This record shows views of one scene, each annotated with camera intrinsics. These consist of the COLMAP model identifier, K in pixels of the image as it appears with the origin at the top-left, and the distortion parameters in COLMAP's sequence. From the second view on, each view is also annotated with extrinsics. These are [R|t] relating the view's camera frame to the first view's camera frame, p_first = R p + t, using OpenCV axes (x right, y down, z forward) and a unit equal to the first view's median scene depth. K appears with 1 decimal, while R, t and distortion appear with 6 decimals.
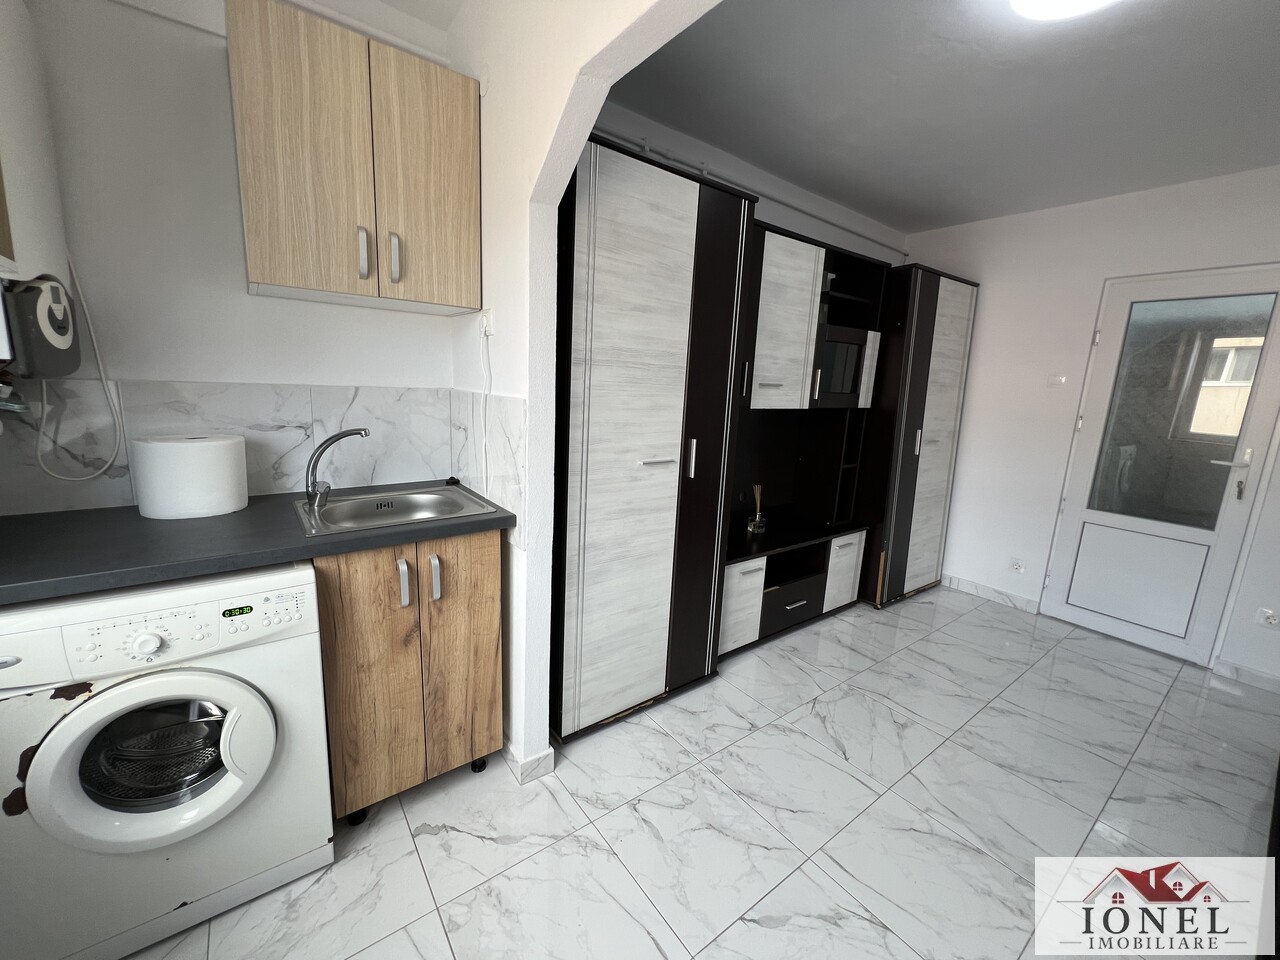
lens RADIAL K [[512.5, 0, 640.0], [0, 512.5, 475.3], [0, 0, 1]] dist [0.001170, 0.000176]
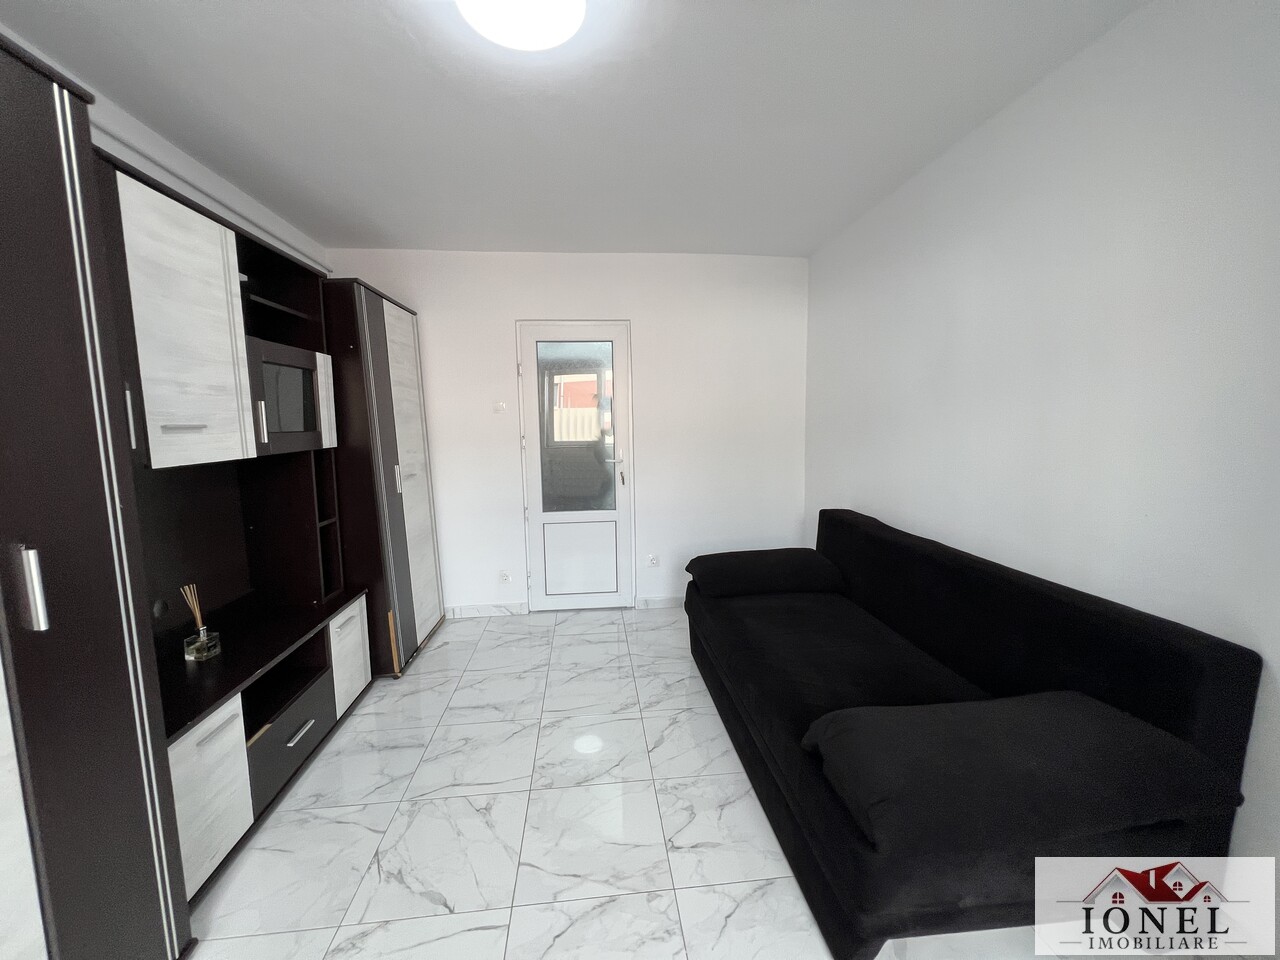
lens RADIAL K [[509.1, 0, 637.8], [0, 509.1, 476.5], [0, 0, 1]] dist [-0.001481, -0.000878]
pose [[0.516583, -0.149505, 0.843084, 0.008887], [0.199601, 0.978537, 0.051224, -0.037153], [-0.832647, 0.141819, 0.535337, 0.207585]]
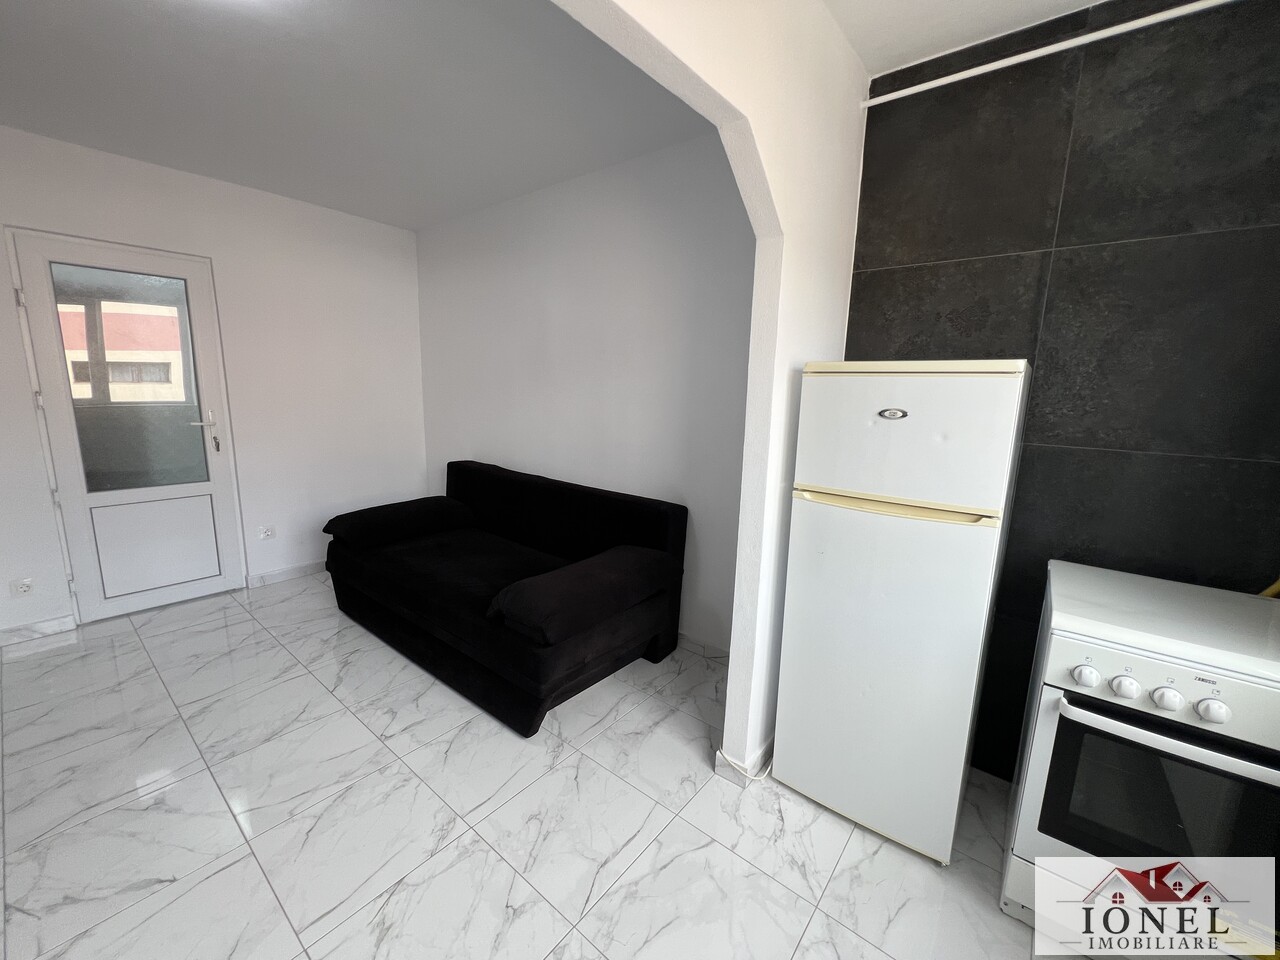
lens RADIAL K [[514.1, 0, 638.1], [0, 514.1, 476.0], [0, 0, 1]] dist [-0.000820, 0.000125]
pose [[-0.237396, -0.225323, 0.944919, -0.235557], [0.140864, 0.954460, 0.262988, -0.075117], [-0.961145, 0.195537, -0.194845, 0.279668]]
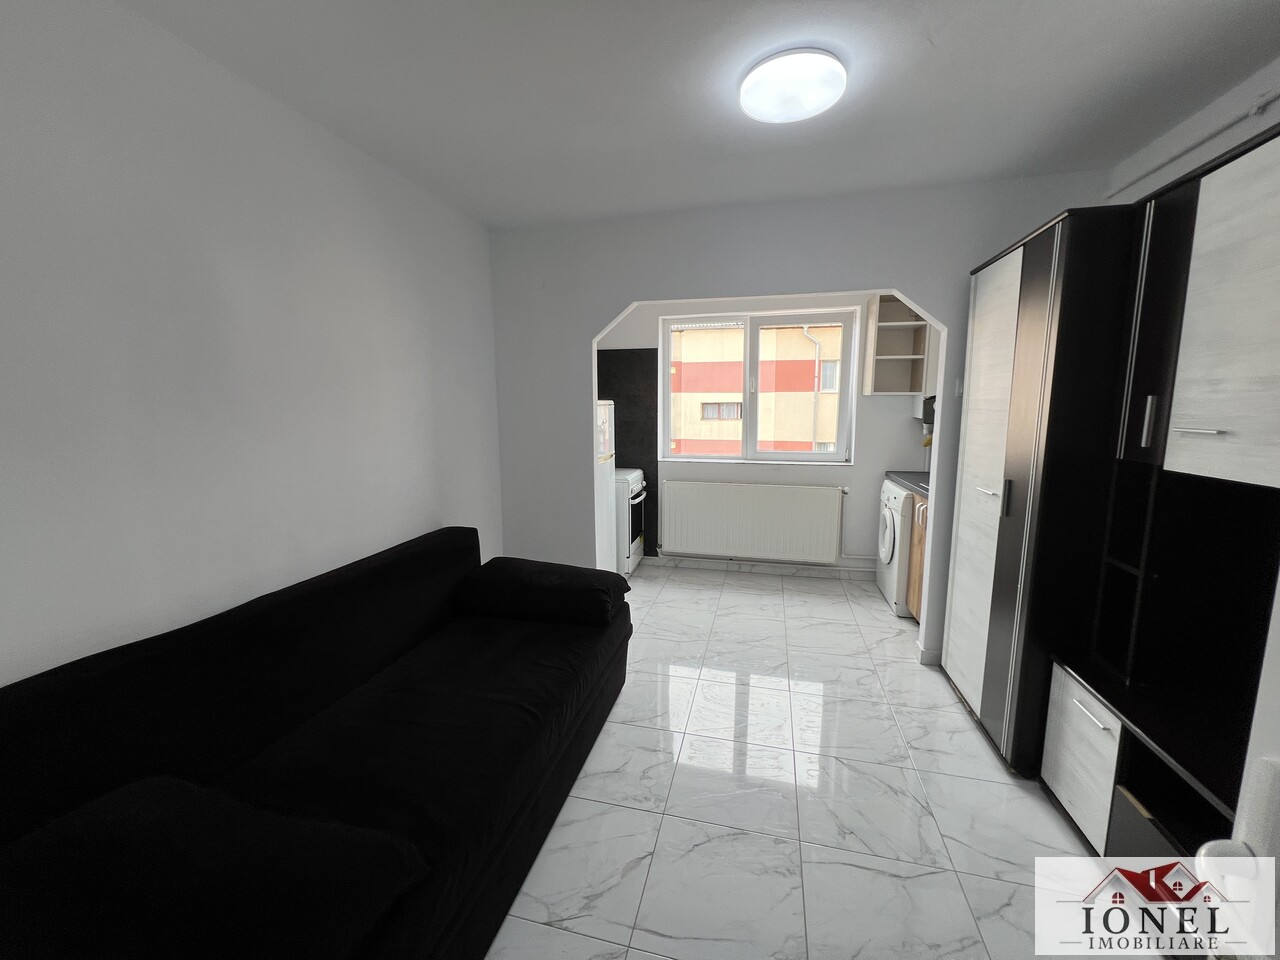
lens RADIAL K [[514.1, 0, 638.1], [0, 514.1, 476.0], [0, 0, 1]] dist [-0.000820, 0.000125]
pose [[-0.780029, 0.037820, -0.624600, 1.008824], [-0.150678, 0.957448, 0.246148, -0.166366], [0.607331, 0.286116, -0.741138, 1.000344]]
